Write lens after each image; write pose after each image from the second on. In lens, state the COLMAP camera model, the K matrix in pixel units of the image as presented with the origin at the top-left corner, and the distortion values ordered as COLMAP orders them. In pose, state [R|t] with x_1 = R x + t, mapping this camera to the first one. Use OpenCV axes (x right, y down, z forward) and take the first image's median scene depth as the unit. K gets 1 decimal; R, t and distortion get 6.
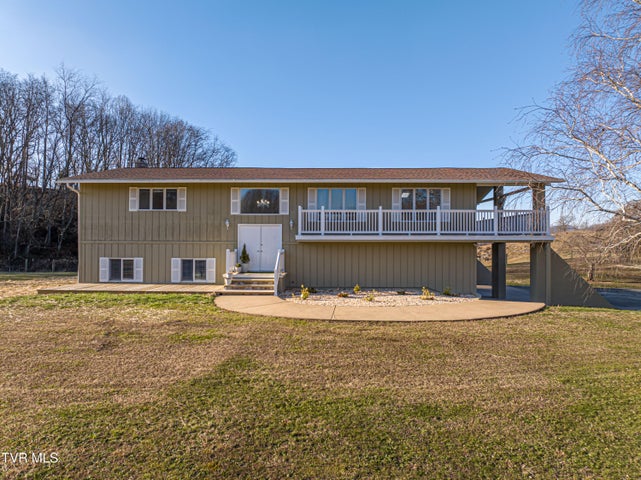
lens RADIAL K [[450.5, 0, 324.3], [0, 450.5, 237.6], [0, 0, 1]] dist [-0.048445, 0.017282]
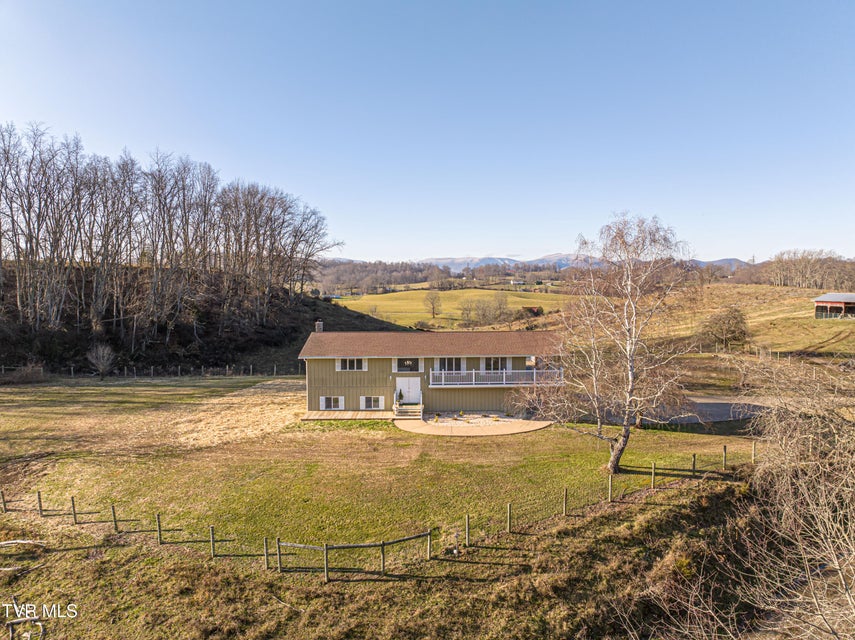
lens RADIAL K [[600.9, 0, 432.5], [0, 600.9, 316.8], [0, 0, 1]] dist [-0.048445, 0.017282]
pose [[0.999591, -0.011142, 0.026327, -0.106723], [0.009399, 0.997813, 0.065433, -0.435974], [-0.026998, -0.065159, 0.997510, -1.426001]]
